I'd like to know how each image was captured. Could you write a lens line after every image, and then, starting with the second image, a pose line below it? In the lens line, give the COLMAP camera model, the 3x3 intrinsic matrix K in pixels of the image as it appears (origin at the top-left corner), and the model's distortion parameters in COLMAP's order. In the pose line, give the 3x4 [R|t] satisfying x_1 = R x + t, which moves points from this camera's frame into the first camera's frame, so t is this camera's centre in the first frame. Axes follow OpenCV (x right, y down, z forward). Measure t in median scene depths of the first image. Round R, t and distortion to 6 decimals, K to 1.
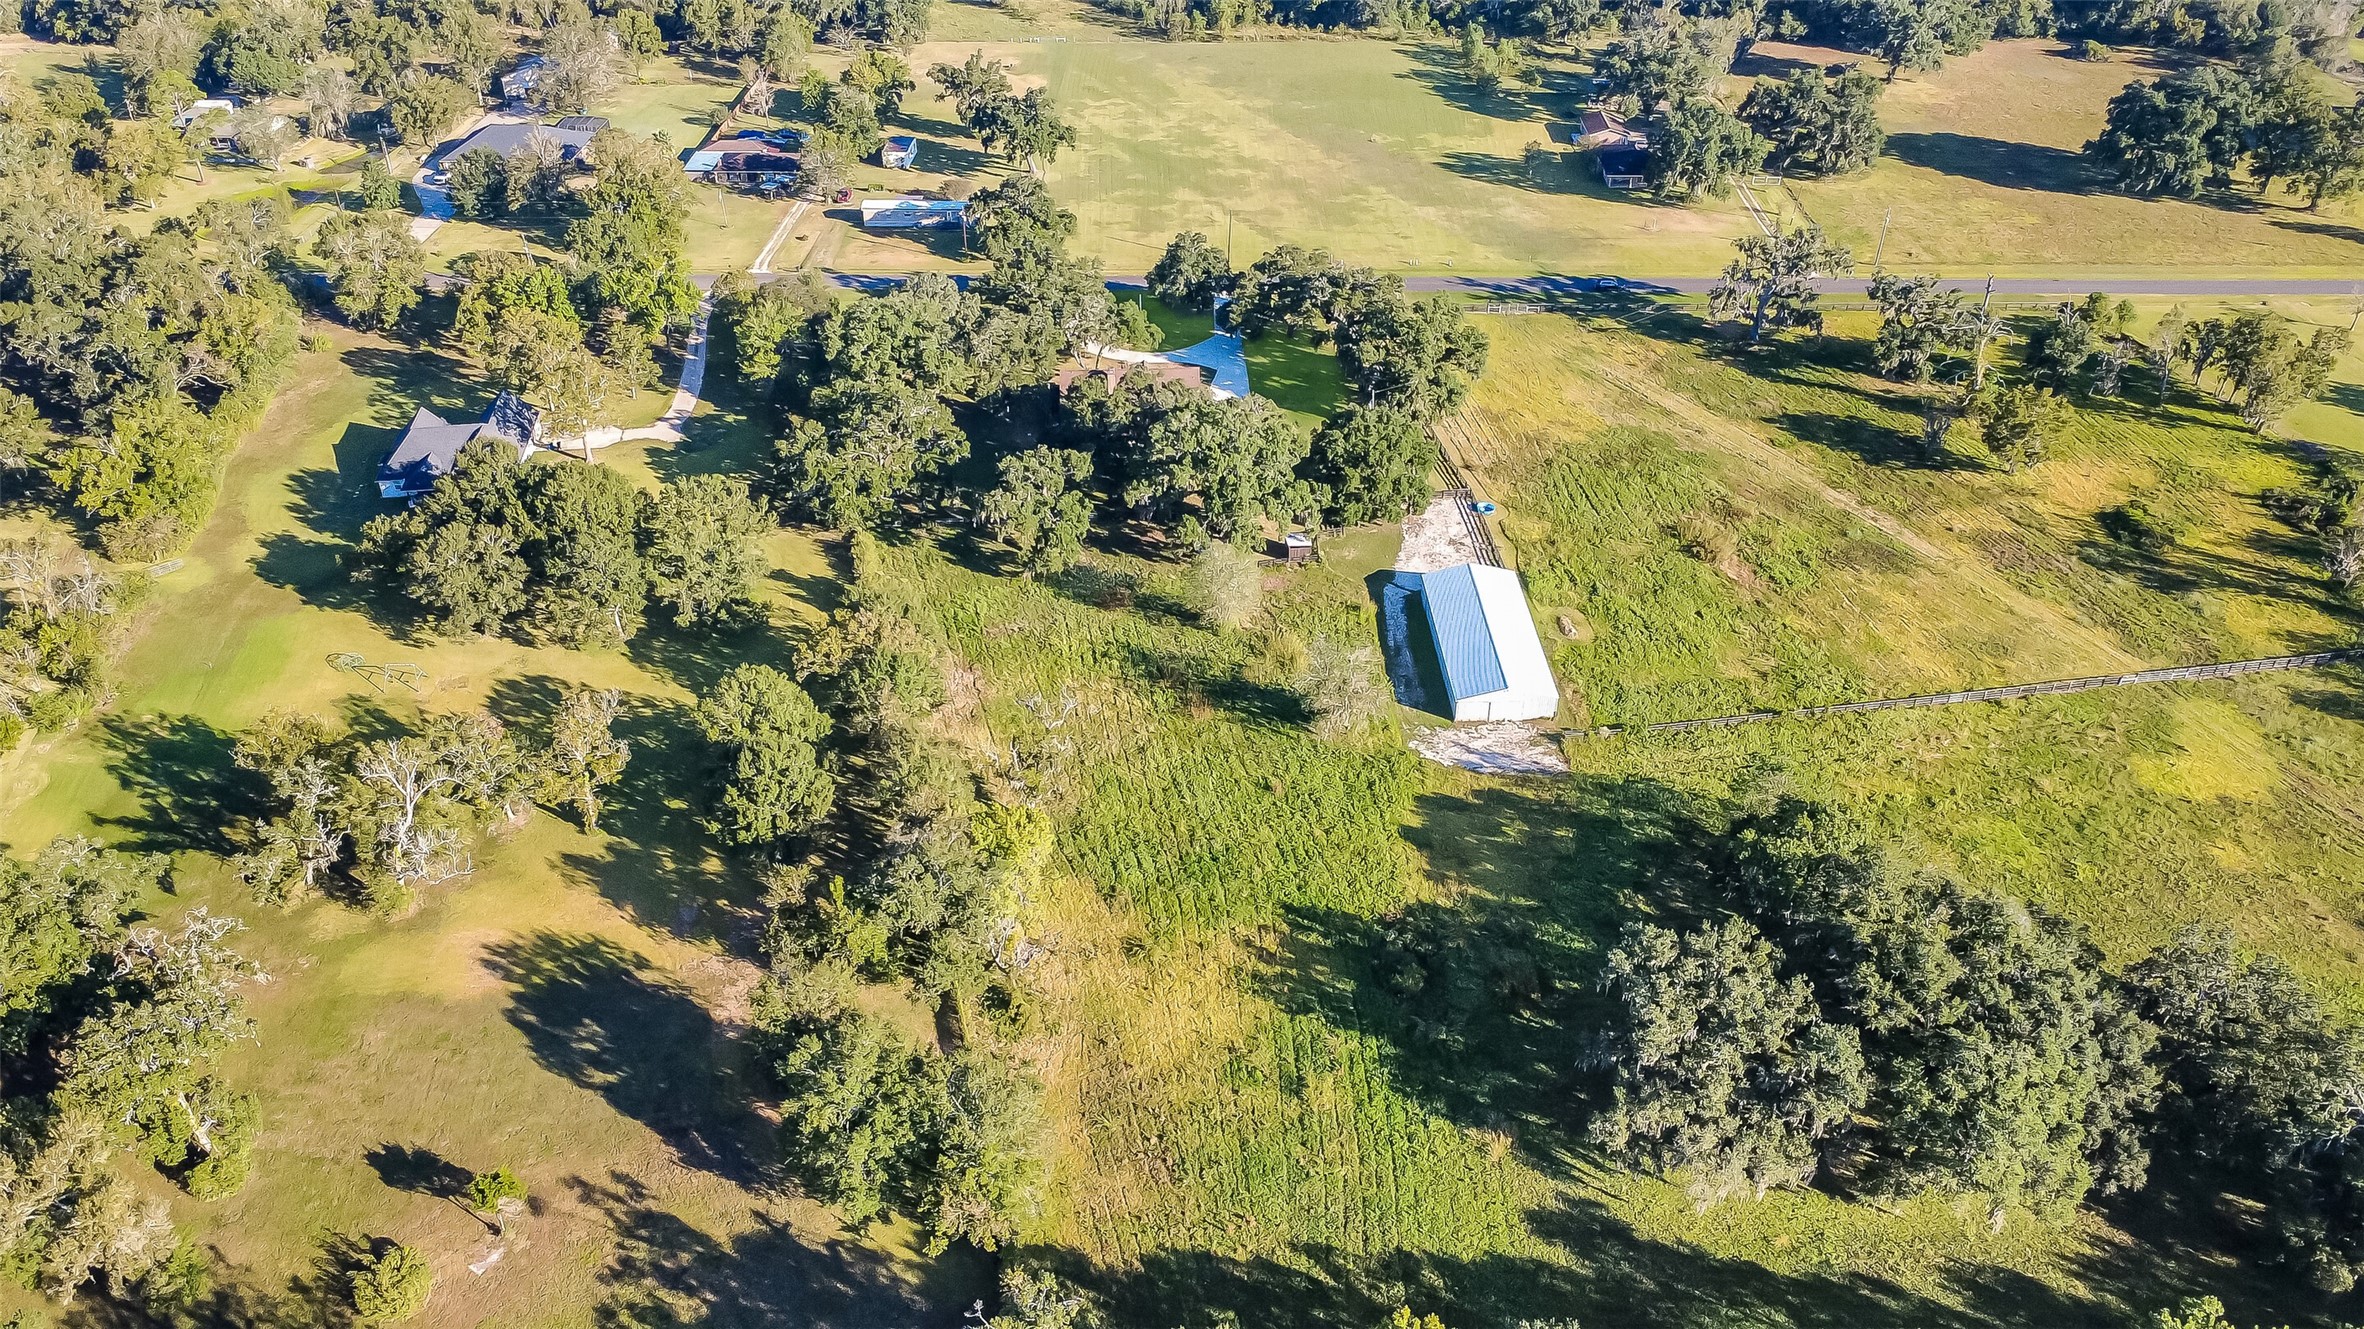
lens RADIAL K [[1716.6, 0, 1175.2], [0, 1716.6, 667.7], [0, 0, 1]] dist [-0.001556, 0.002519]
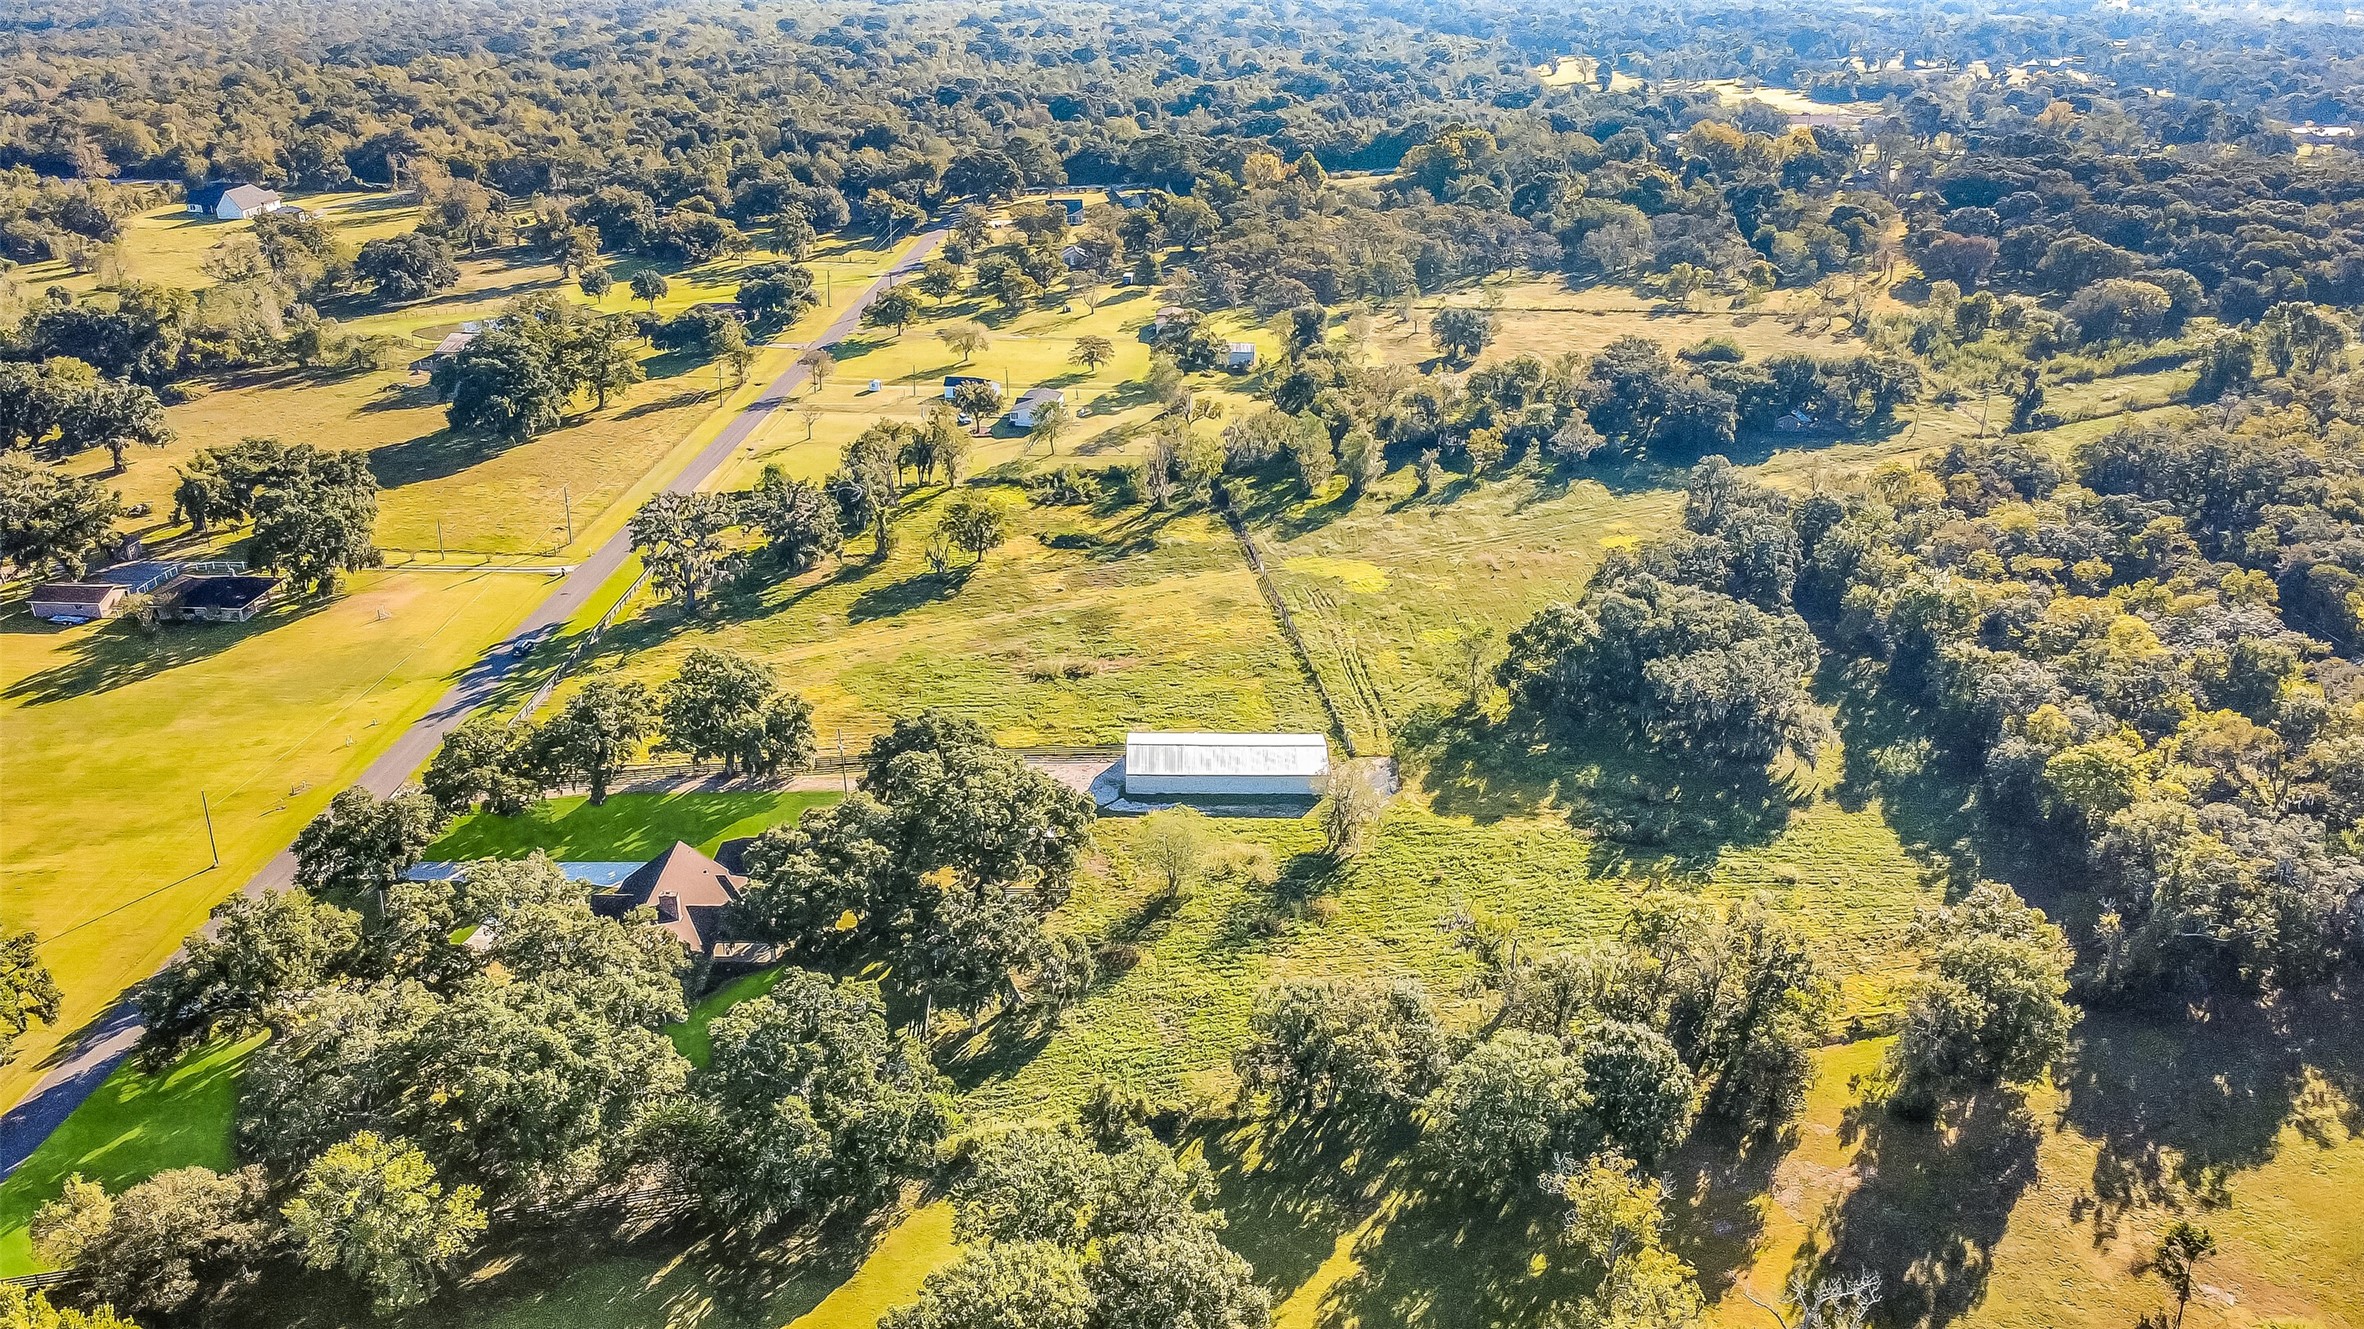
lens RADIAL K [[1716.6, 0, 1175.2], [0, 1716.6, 667.7], [0, 0, 1]] dist [-0.001556, 0.002519]
pose [[0.032440, -0.403732, 0.914302, -0.794093], [0.574465, 0.756115, 0.313498, -0.417571], [-0.817886, 0.515064, 0.256458, 0.676744]]
